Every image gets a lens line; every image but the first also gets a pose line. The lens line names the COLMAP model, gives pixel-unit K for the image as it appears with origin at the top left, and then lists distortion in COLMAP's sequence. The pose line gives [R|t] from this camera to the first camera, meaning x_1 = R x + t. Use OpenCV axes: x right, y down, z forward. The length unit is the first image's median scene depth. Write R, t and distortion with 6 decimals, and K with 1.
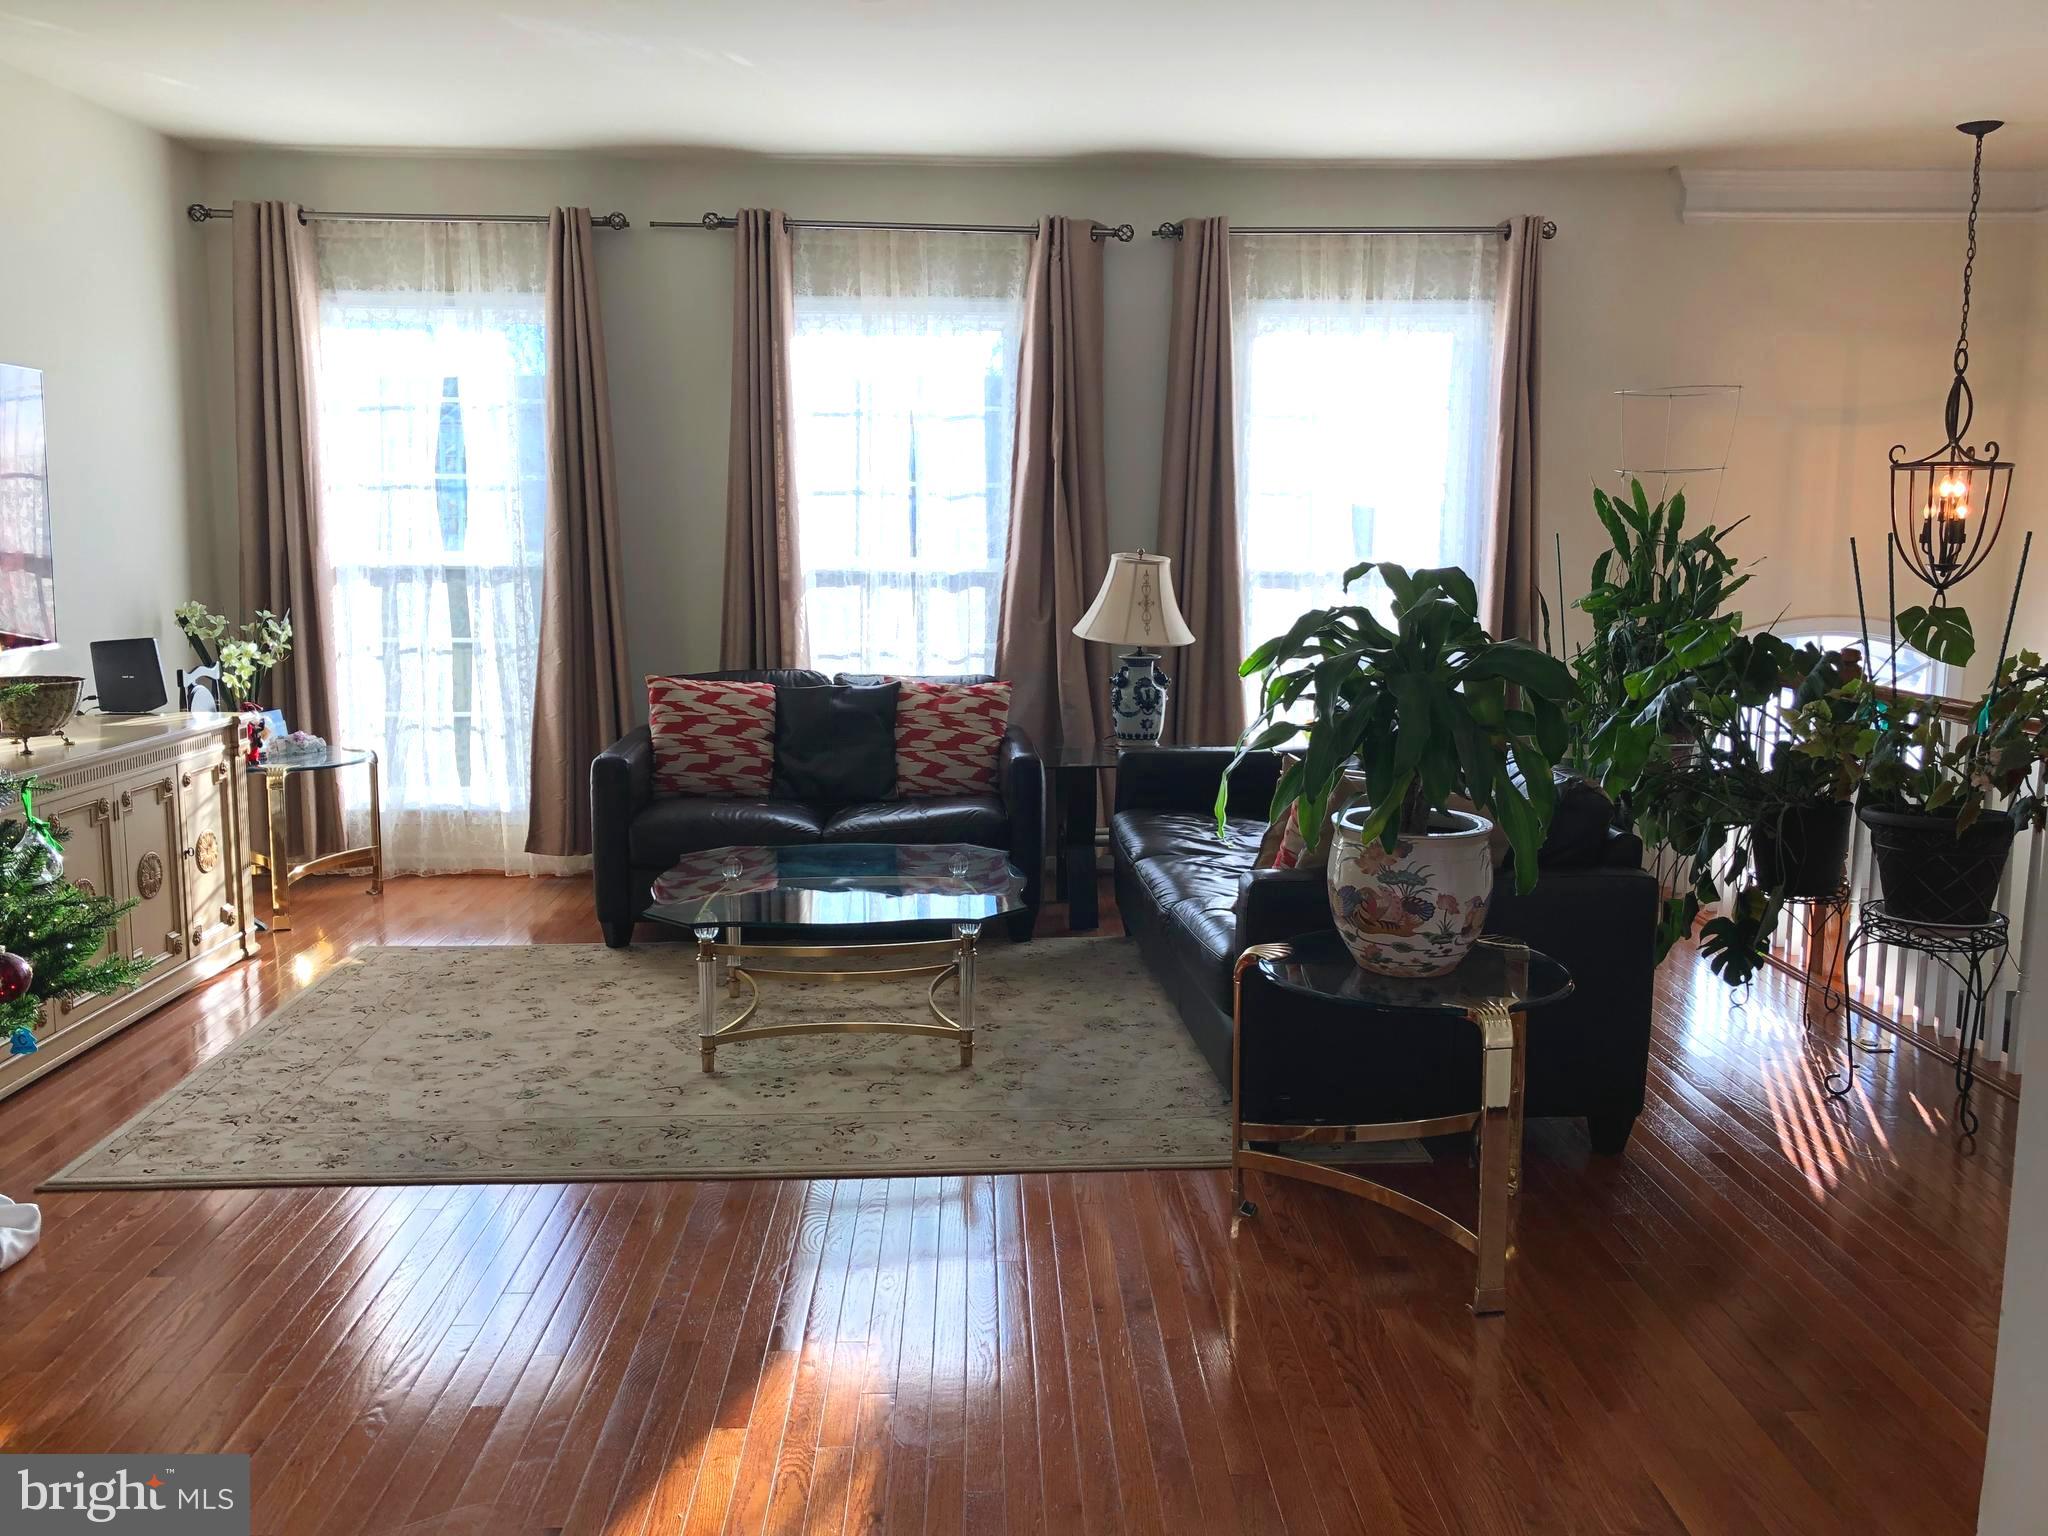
lens RADIAL K [[1669.9, 0, 1026.5], [0, 1669.9, 772.2], [0, 0, 1]] dist [0.105210, -0.191702]
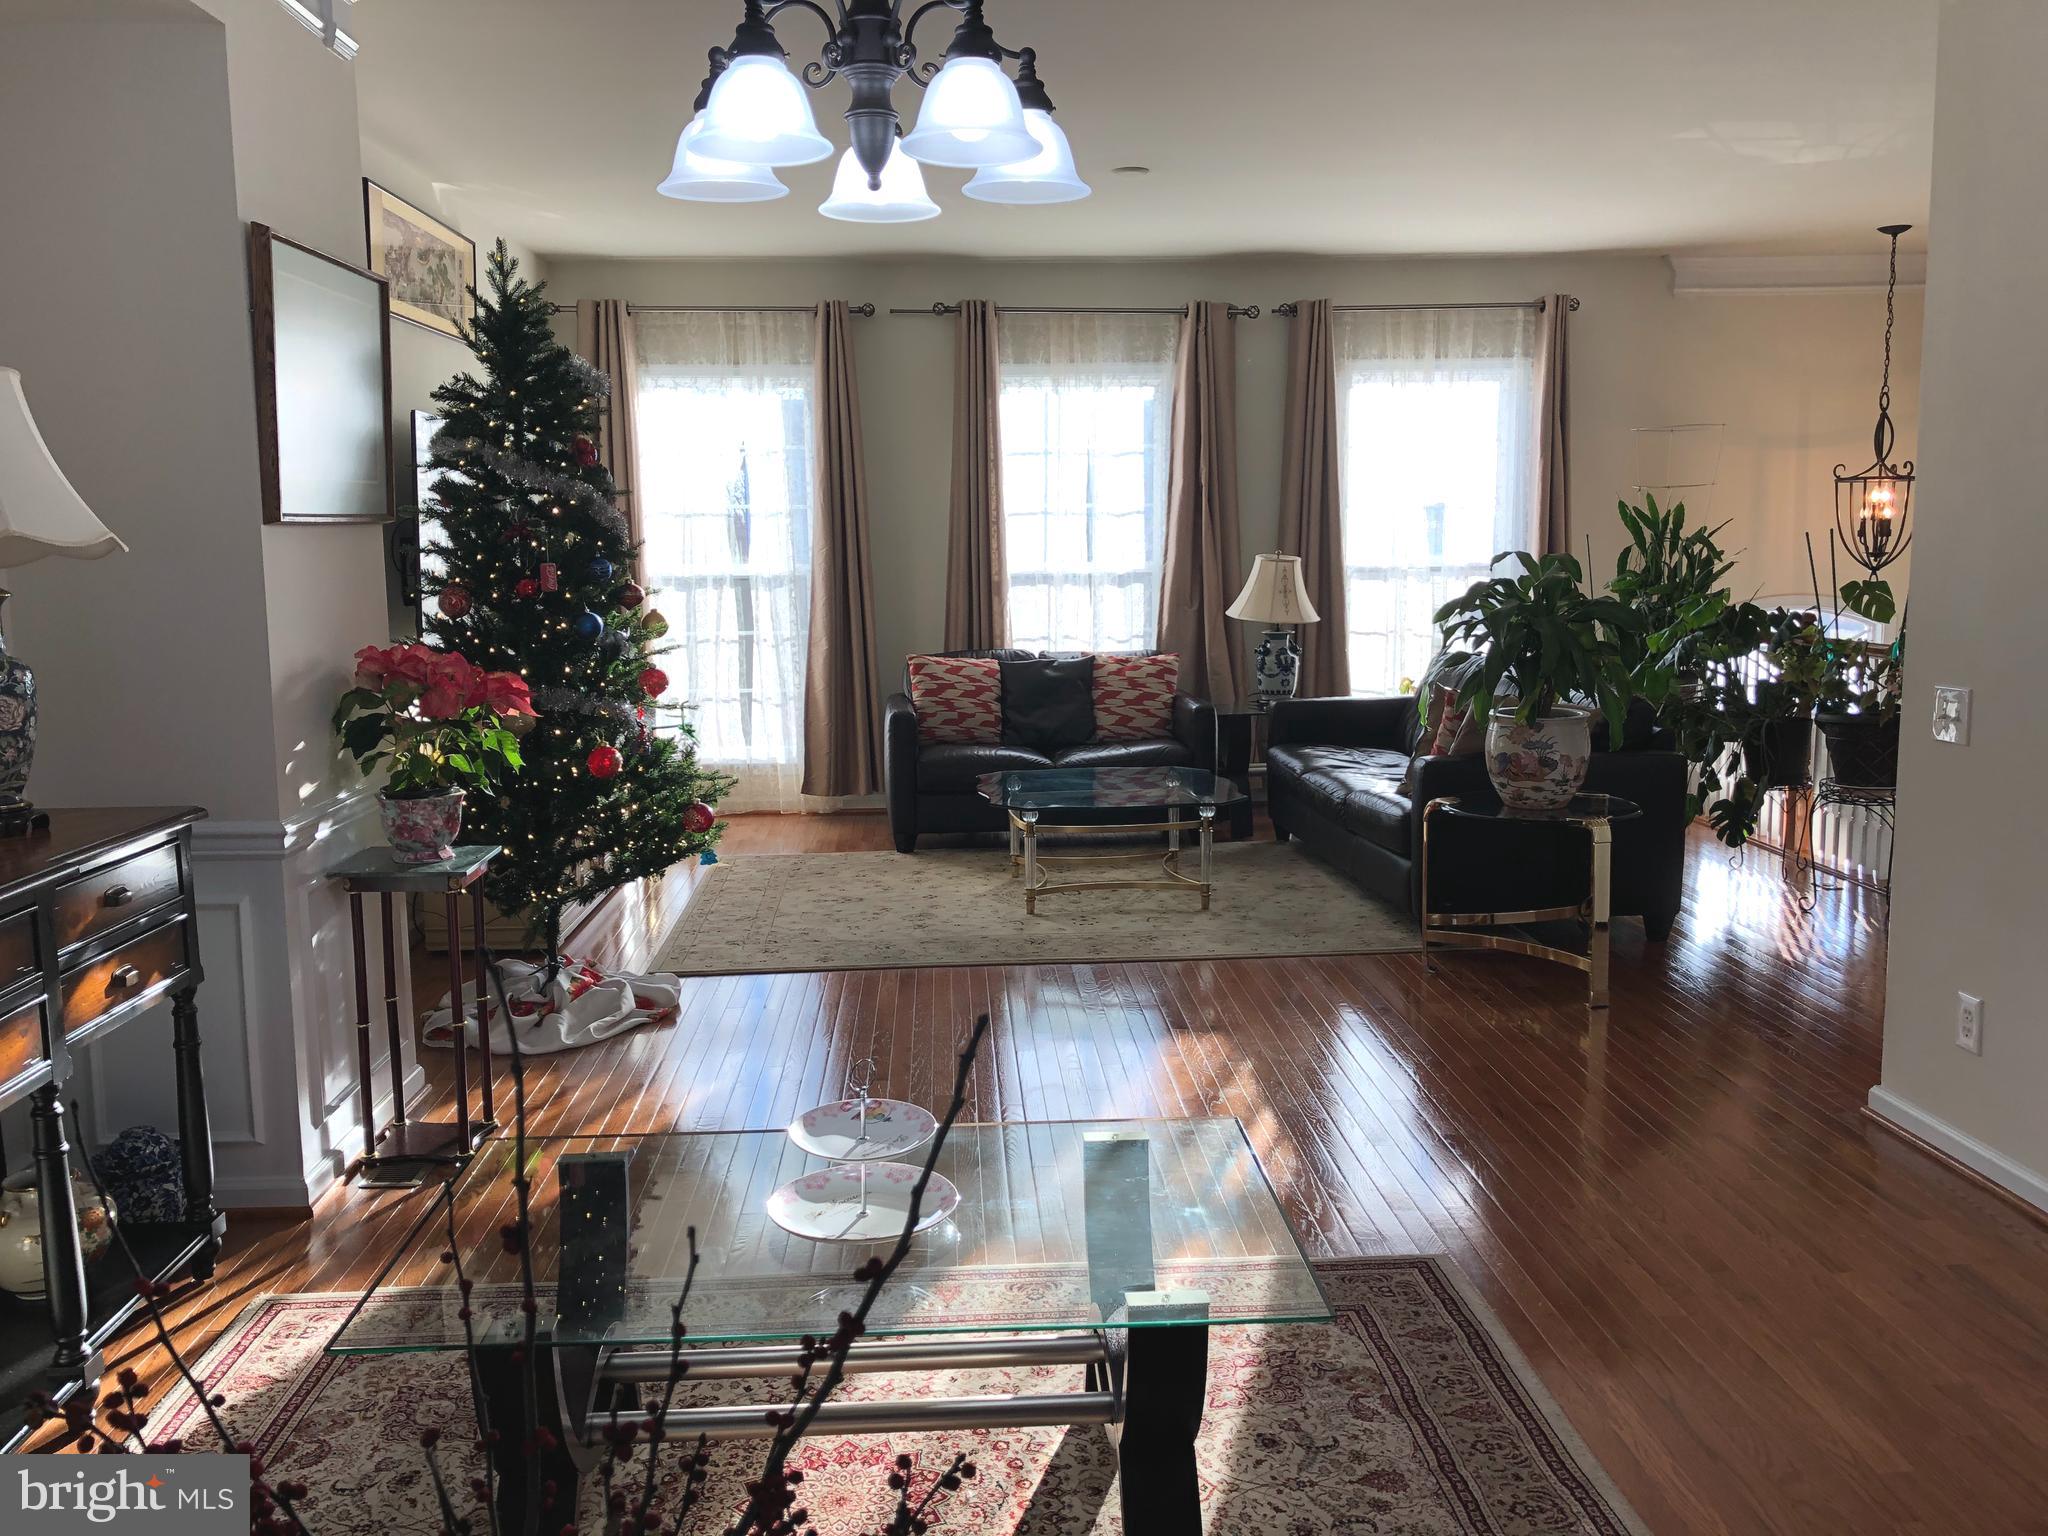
lens RADIAL K [[1704.2, 0, 1024.0], [0, 1704.2, 768.0], [0, 0, 1]] dist [0.129732, -0.265399]
pose [[0.999500, -0.019956, 0.024523, -0.167710], [0.020282, 0.999708, -0.013117, 0.051804], [-0.024254, 0.013608, 0.999613, -0.347405]]
